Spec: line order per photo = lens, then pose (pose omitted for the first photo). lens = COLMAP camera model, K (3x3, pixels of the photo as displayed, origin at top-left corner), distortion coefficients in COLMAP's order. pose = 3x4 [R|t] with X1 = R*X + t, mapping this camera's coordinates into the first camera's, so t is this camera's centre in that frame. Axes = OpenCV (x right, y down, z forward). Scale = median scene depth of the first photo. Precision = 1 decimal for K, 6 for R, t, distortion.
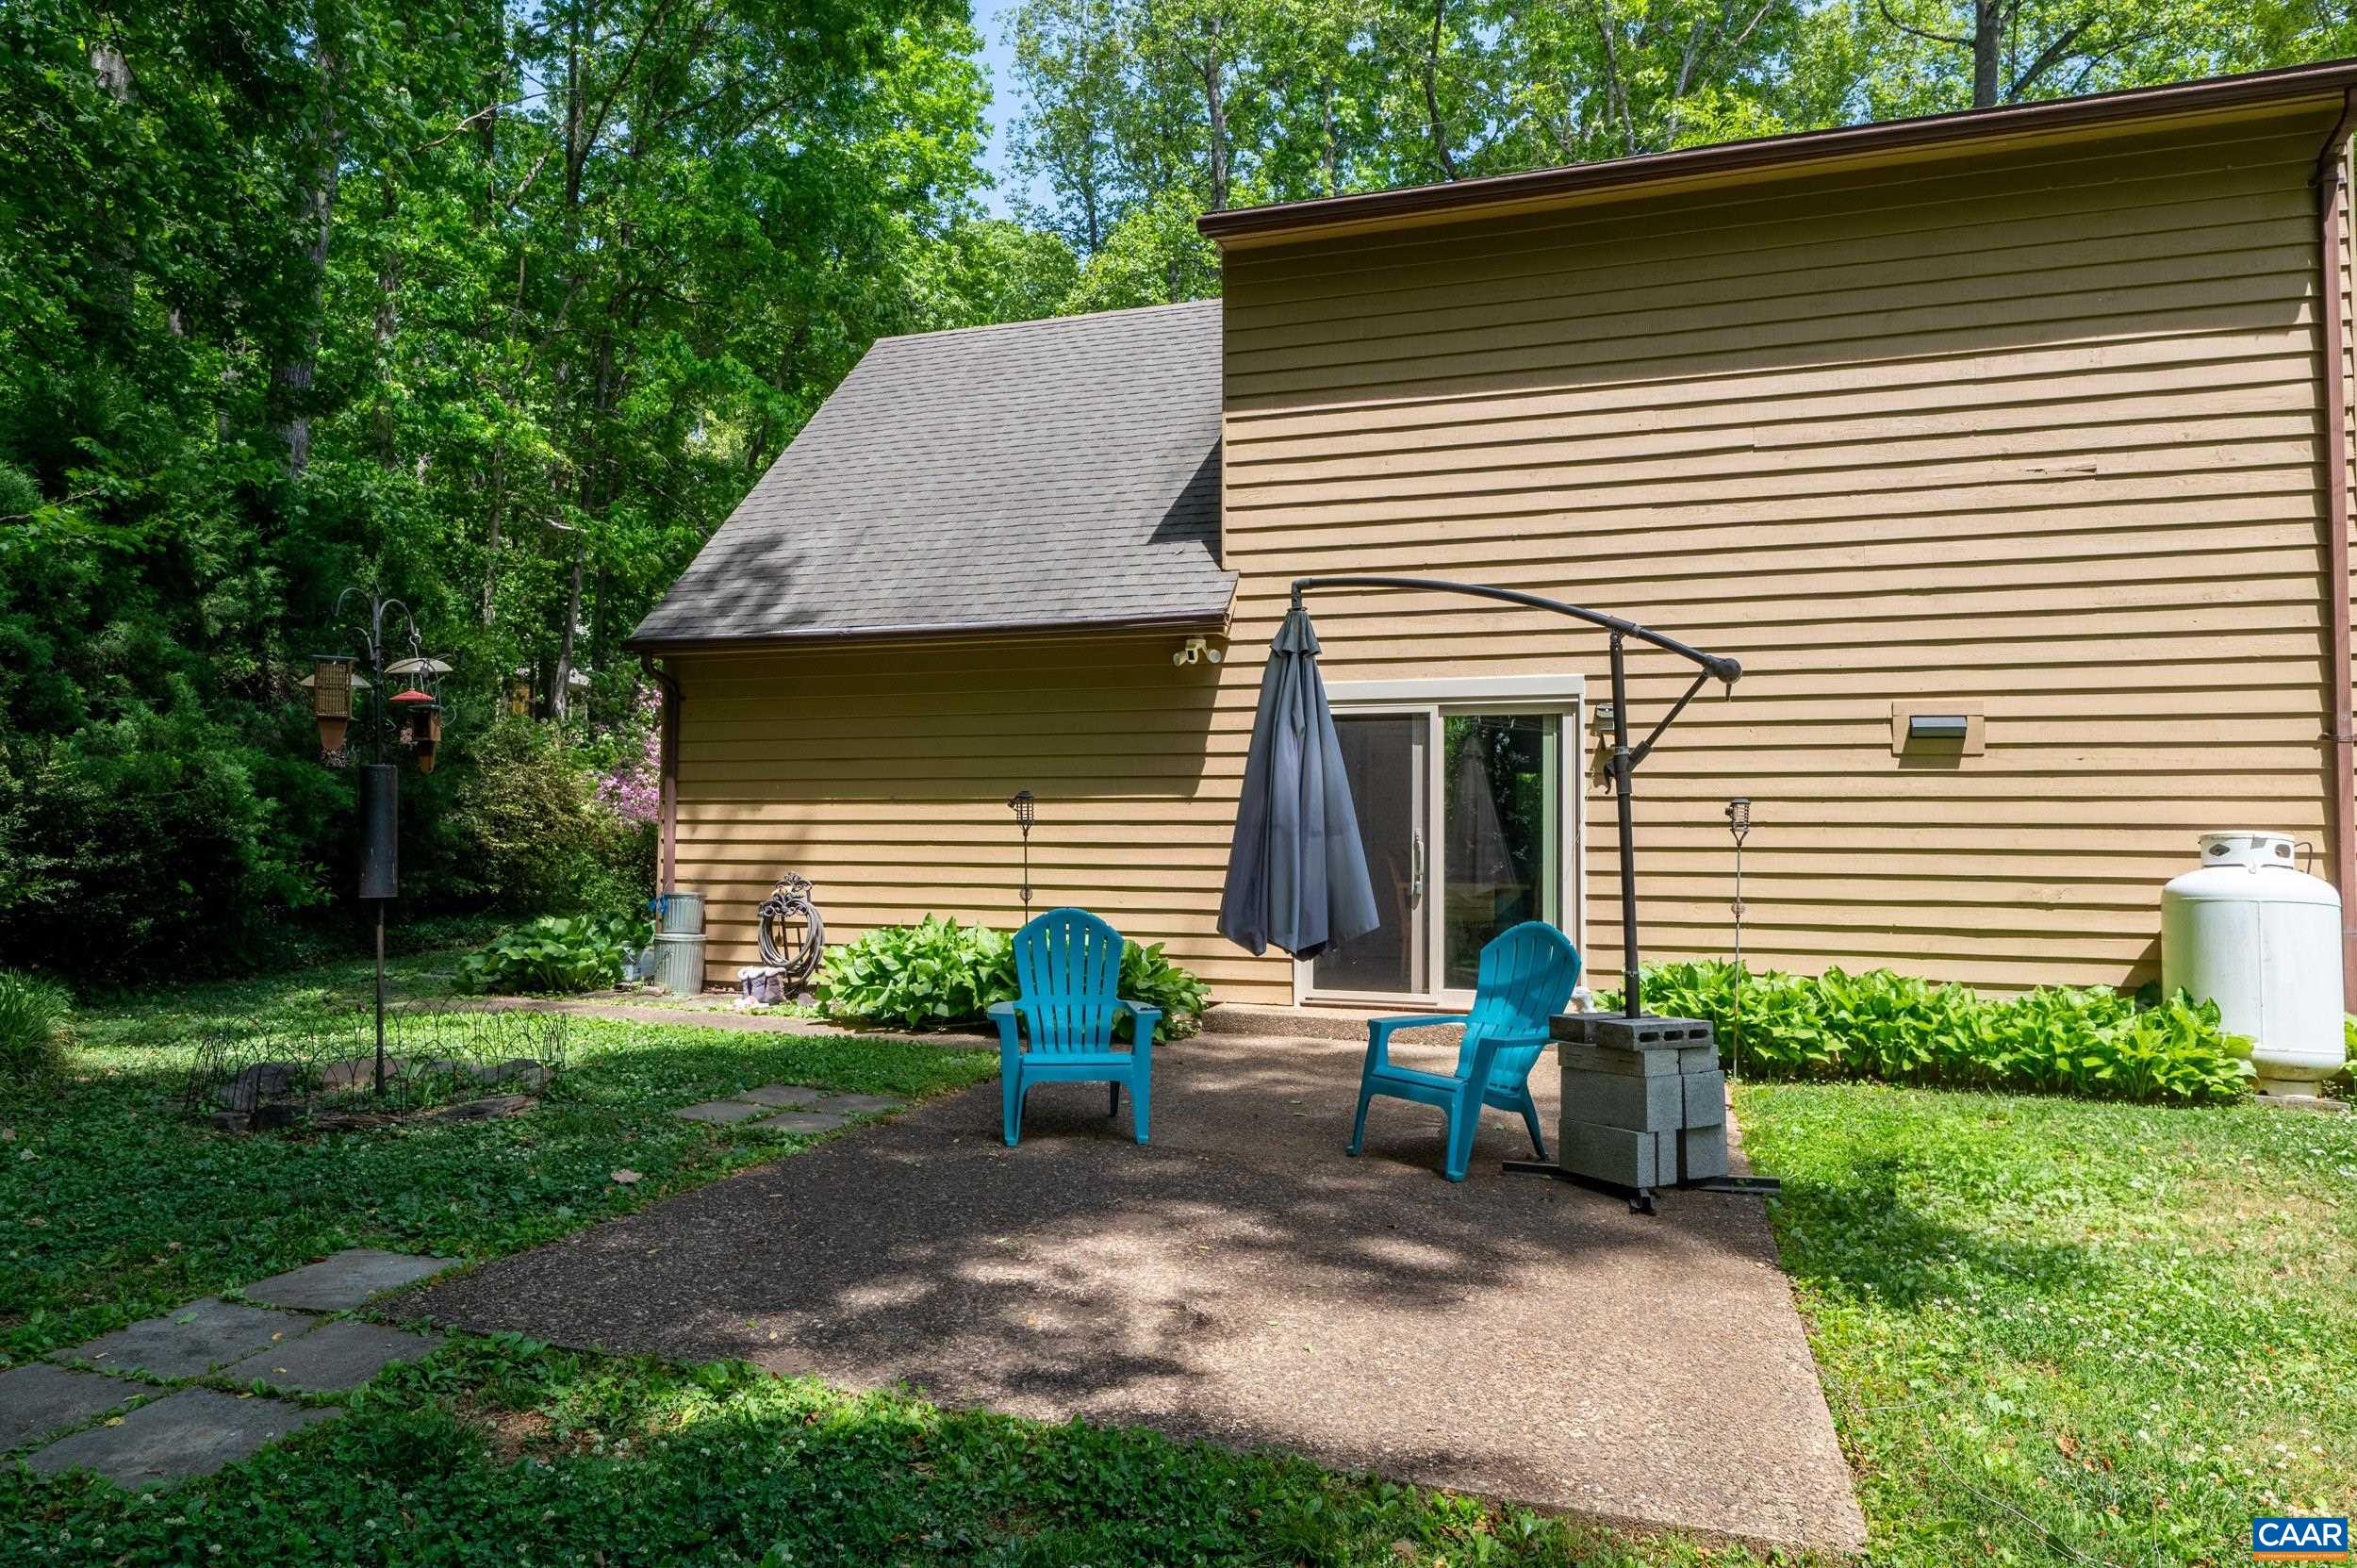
lens RADIAL K [[1435.9, 0, 1177.1], [0, 1435.9, 788.5], [0, 0, 1]] dist [-0.003292, -0.000268]
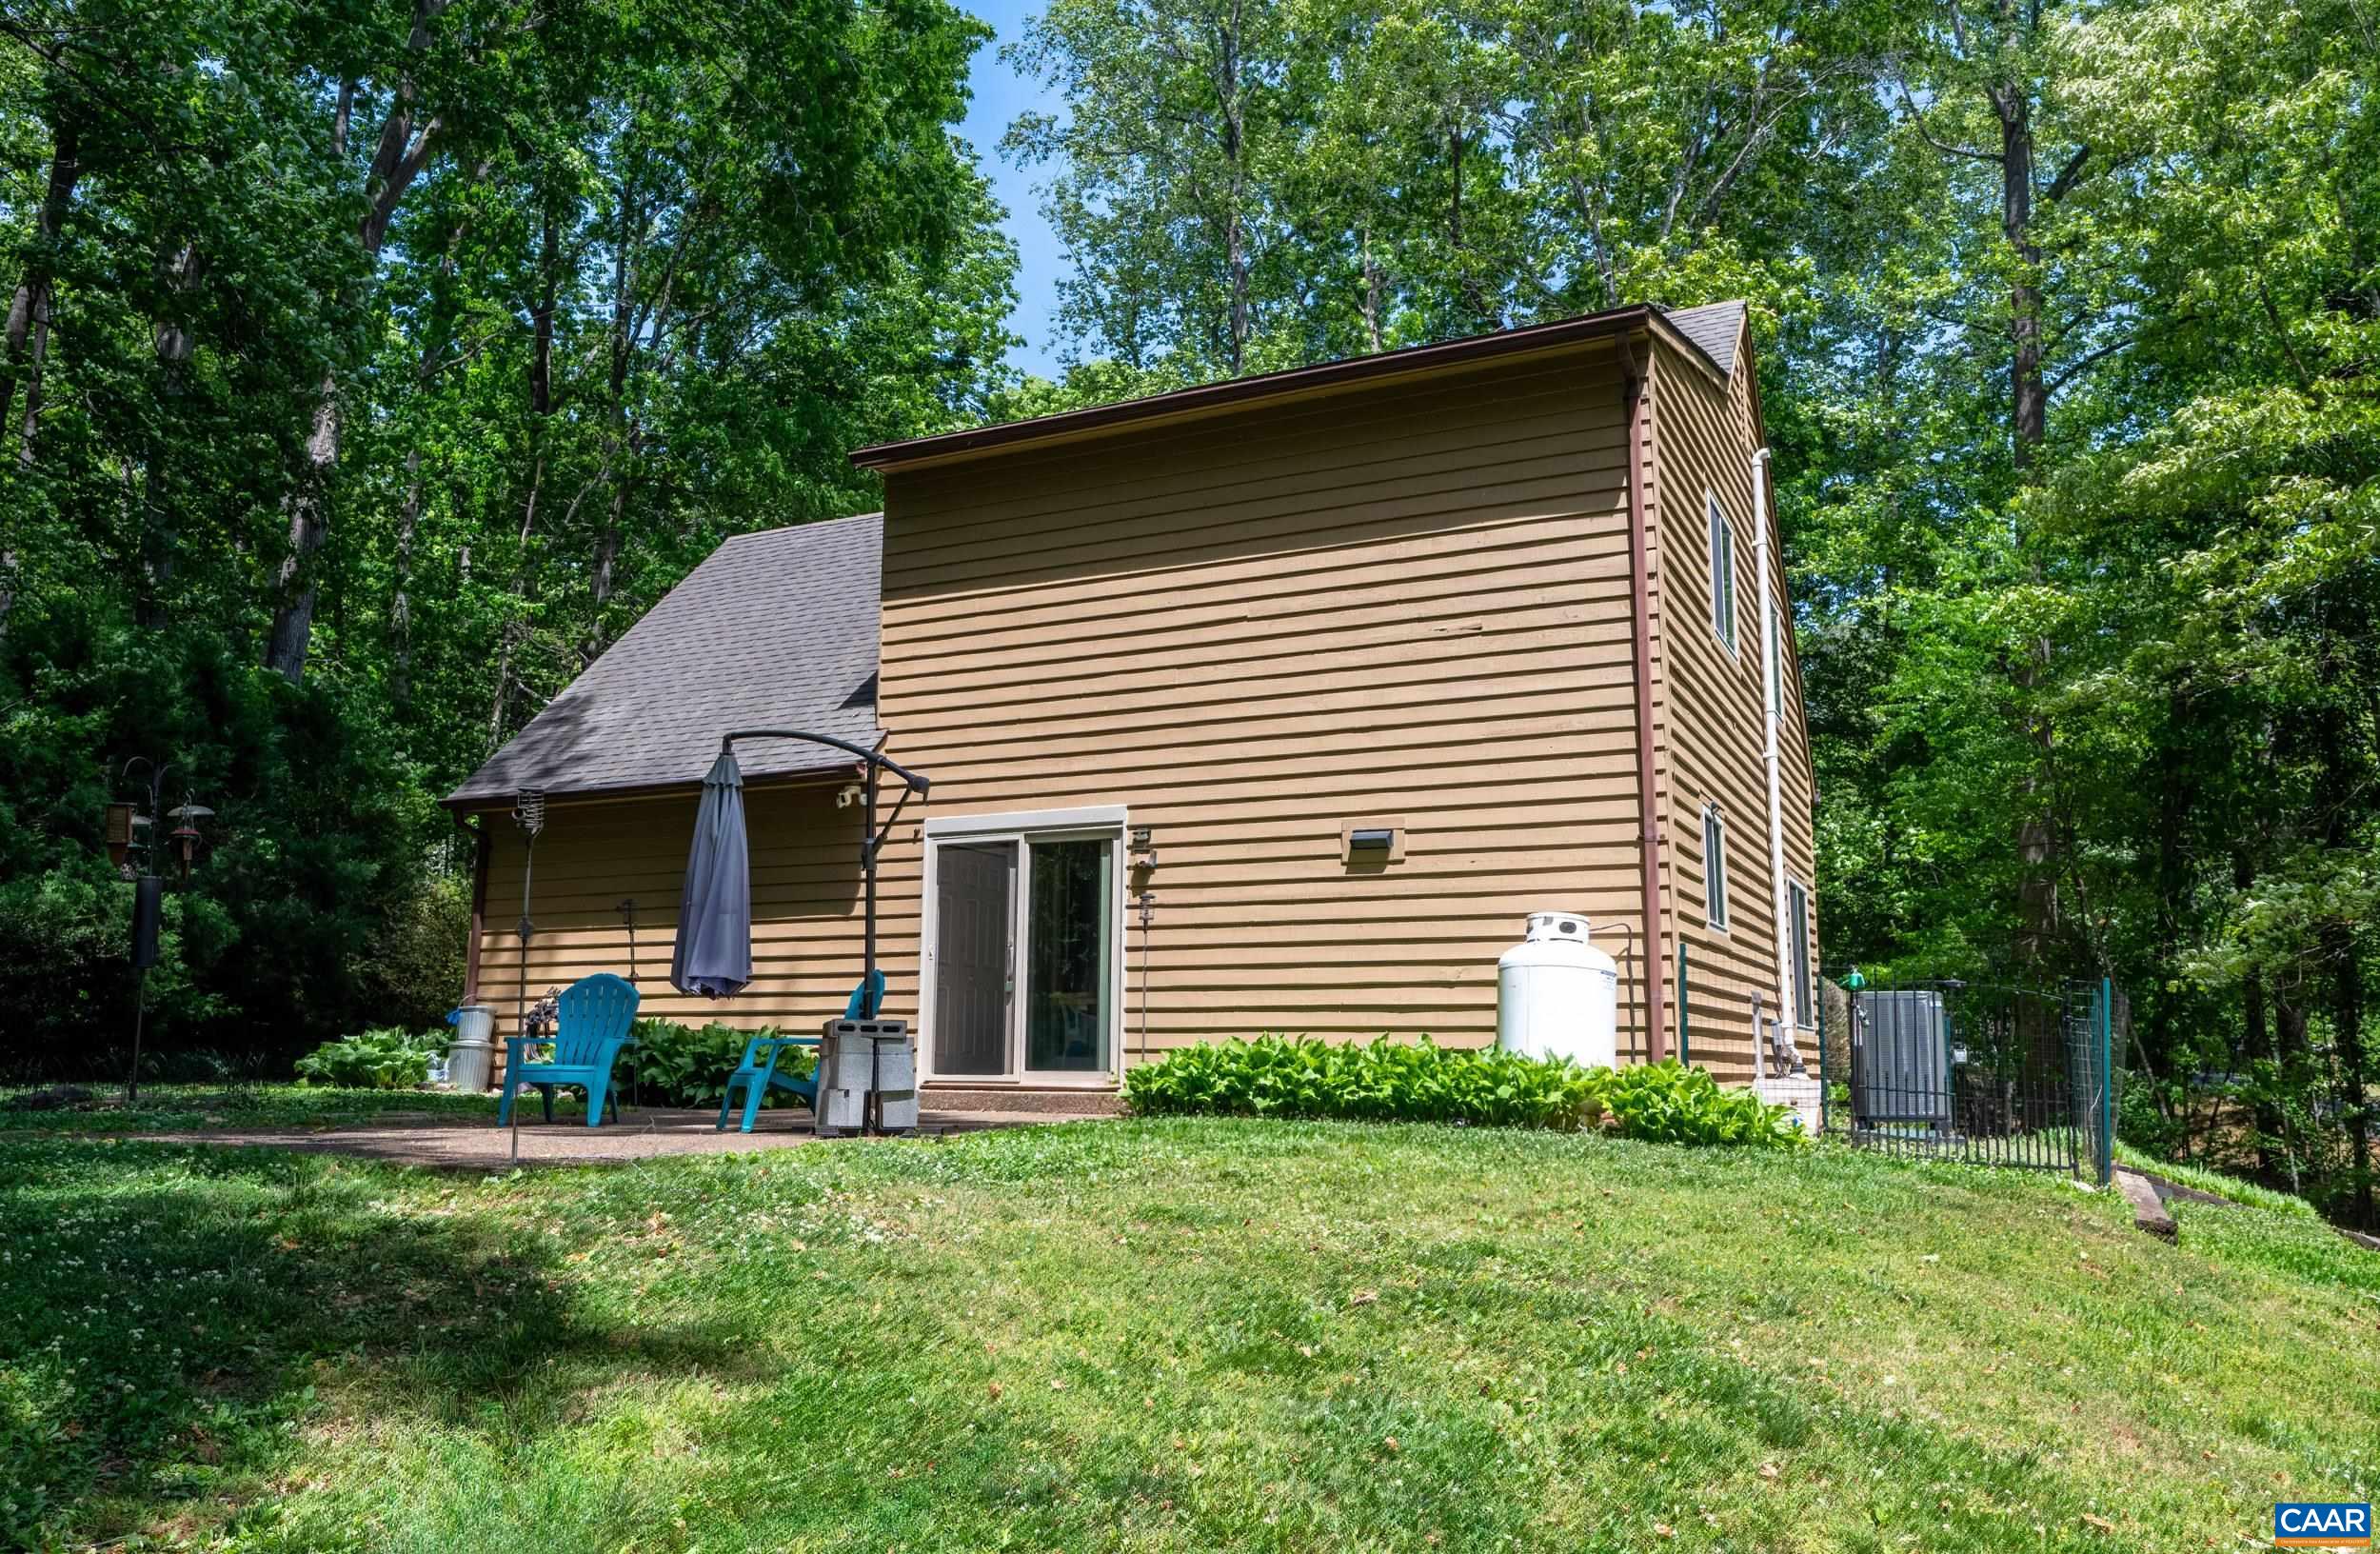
lens RADIAL K [[1722.1, 0, 1200.3], [0, 1722.1, 765.3], [0, 0, 1]] dist [-0.008508, 0.001284]
pose [[0.991296, -0.025649, -0.129130, 0.537170], [0.008157, 0.990920, -0.134208, 0.083783], [0.131400, 0.131986, 0.982504, -0.431400]]
